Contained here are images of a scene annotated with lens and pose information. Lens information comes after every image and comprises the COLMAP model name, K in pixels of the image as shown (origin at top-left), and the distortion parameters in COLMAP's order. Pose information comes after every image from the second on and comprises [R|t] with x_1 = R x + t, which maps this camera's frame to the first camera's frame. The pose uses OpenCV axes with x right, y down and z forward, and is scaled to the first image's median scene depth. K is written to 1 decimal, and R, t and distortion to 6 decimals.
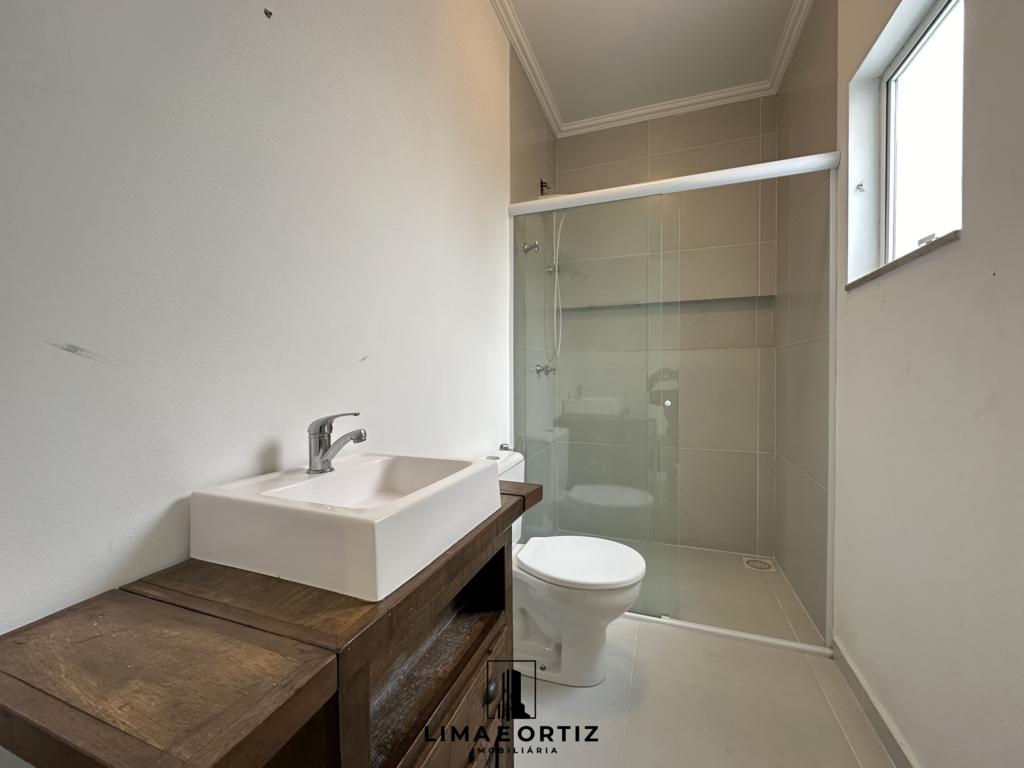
lens RADIAL K [[409.6, 0, 512.8], [0, 409.6, 383.0], [0, 0, 1]] dist [-0.003800, 0.000547]
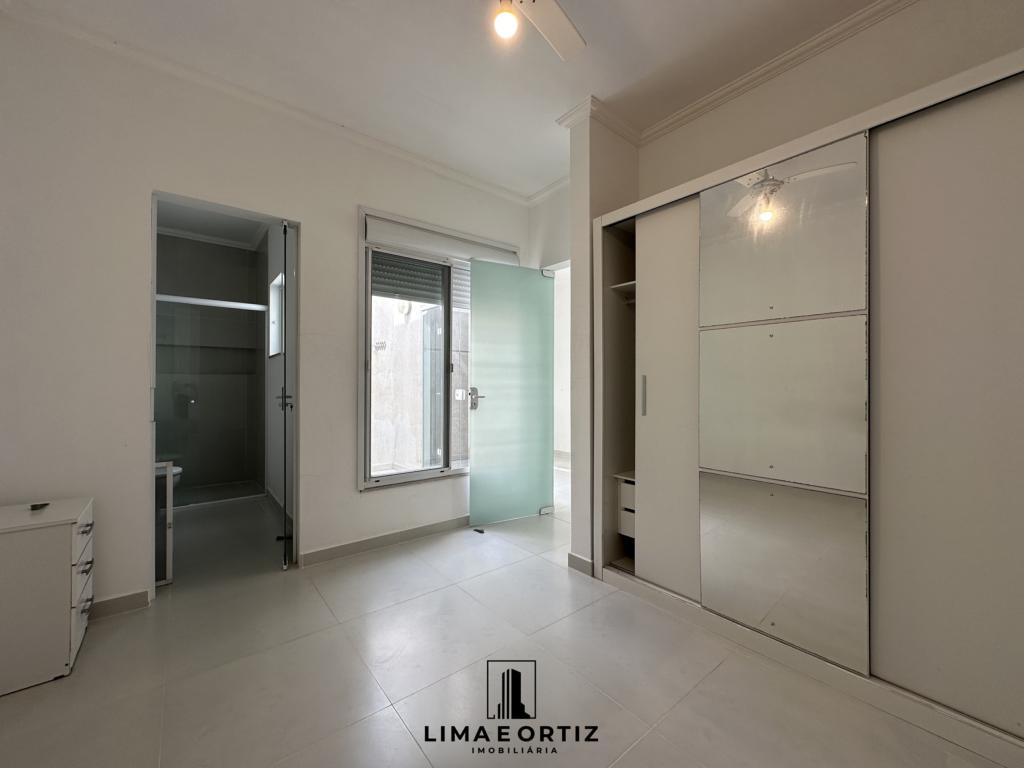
lens RADIAL K [[409.6, 0, 512.8], [0, 409.6, 383.0], [0, 0, 1]] dist [-0.003800, 0.000547]
pose [[0.502821, 0.014021, 0.864277, -0.705156], [0.018790, 0.999455, -0.027145, 0.044431], [-0.864186, 0.029889, 0.502283, -1.708320]]
